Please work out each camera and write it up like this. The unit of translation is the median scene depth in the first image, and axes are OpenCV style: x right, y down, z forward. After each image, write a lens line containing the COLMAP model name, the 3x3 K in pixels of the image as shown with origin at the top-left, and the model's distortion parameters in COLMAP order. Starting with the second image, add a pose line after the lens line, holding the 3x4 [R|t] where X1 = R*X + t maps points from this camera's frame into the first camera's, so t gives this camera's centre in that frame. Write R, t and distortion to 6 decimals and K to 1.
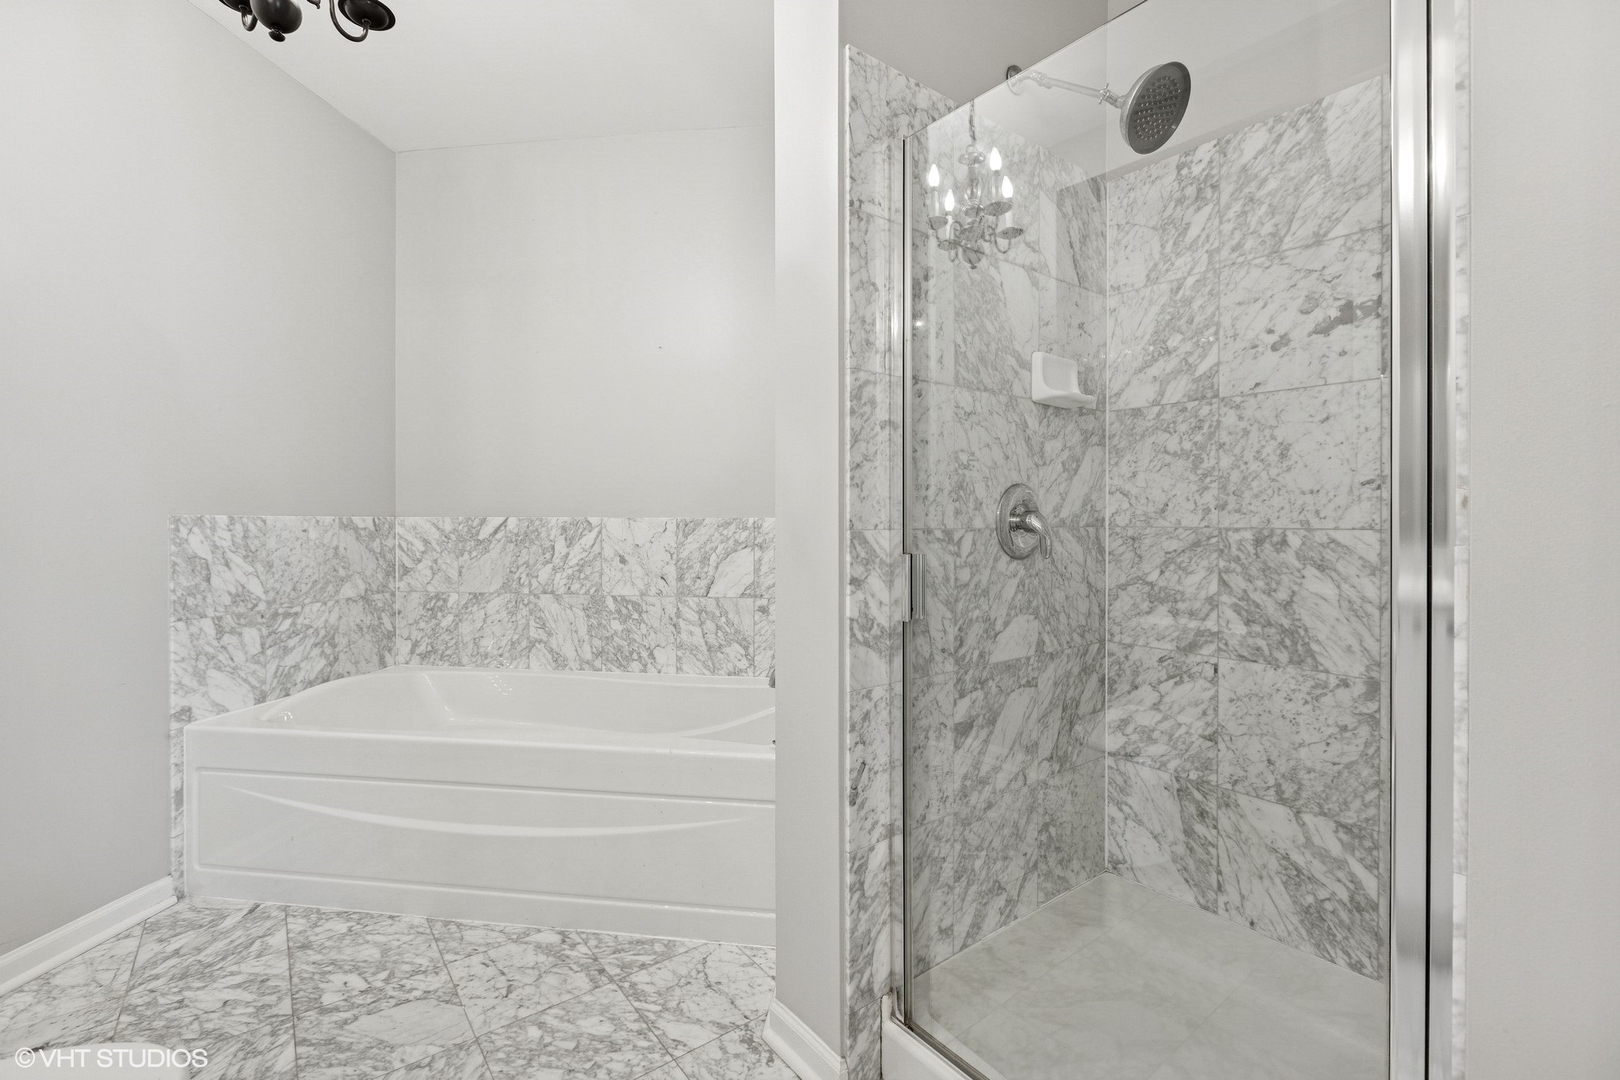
lens RADIAL K [[717.6, 0, 800.7], [0, 717.6, 517.8], [0, 0, 1]] dist [-0.001022, -0.001354]
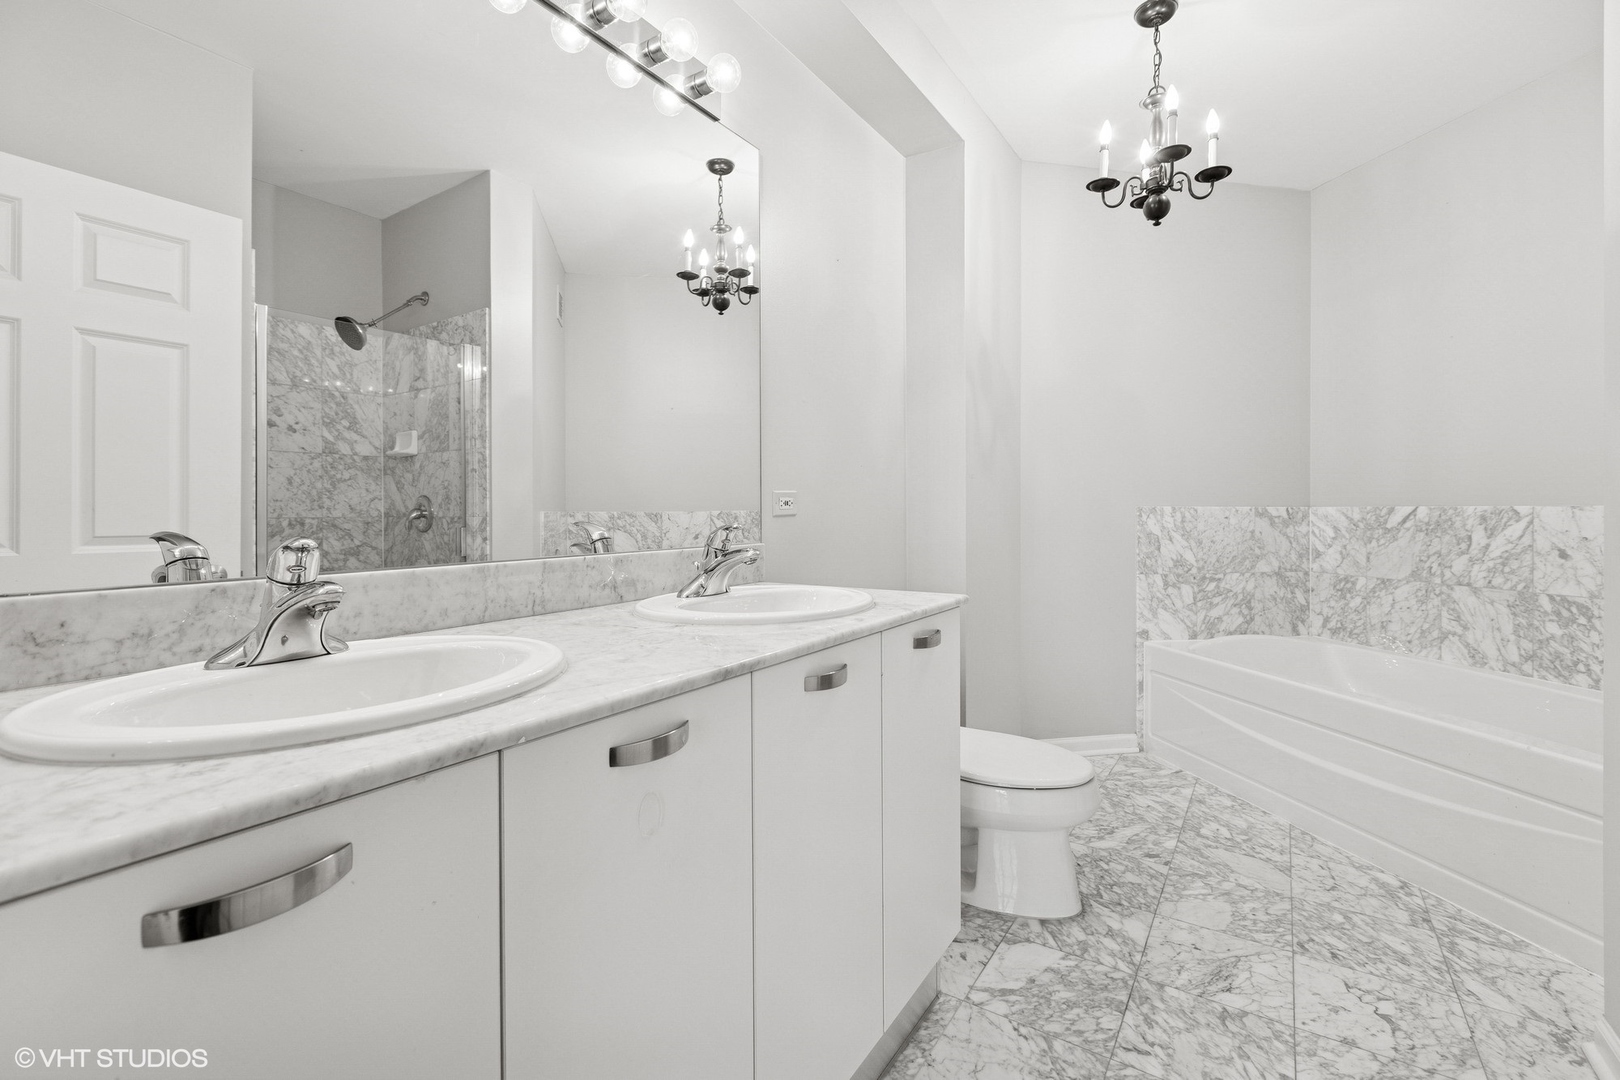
lens RADIAL K [[717.6, 0, 800.7], [0, 717.6, 517.8], [0, 0, 1]] dist [-0.001022, -0.001354]
pose [[0.327334, 0.007352, -0.944880, 0.269931], [0.002496, 0.999960, 0.008645, 0.004339], [0.944906, -0.005188, 0.327302, -0.158075]]
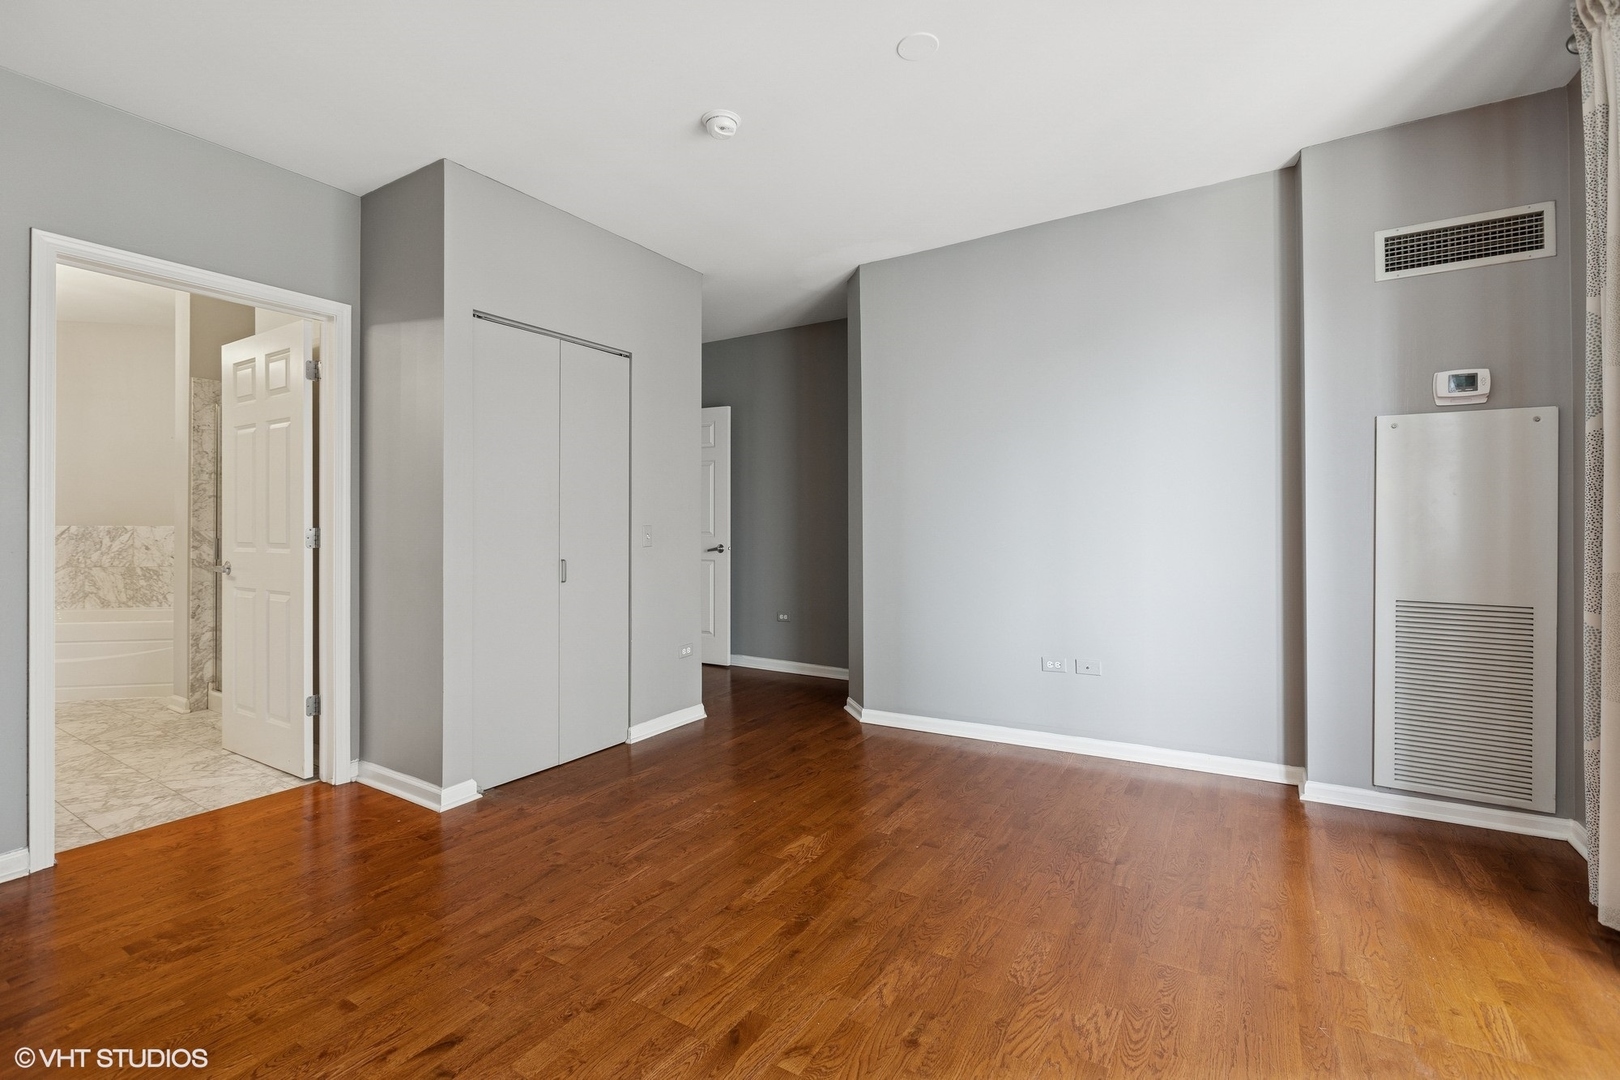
lens RADIAL K [[717.6, 0, 800.7], [0, 717.6, 517.8], [0, 0, 1]] dist [-0.001022, -0.001354]
pose [[0.935365, 0.005241, 0.353646, 0.707094], [-0.001865, 0.999949, -0.009886, -0.006564], [-0.353680, 0.008587, 0.935327, -1.403353]]
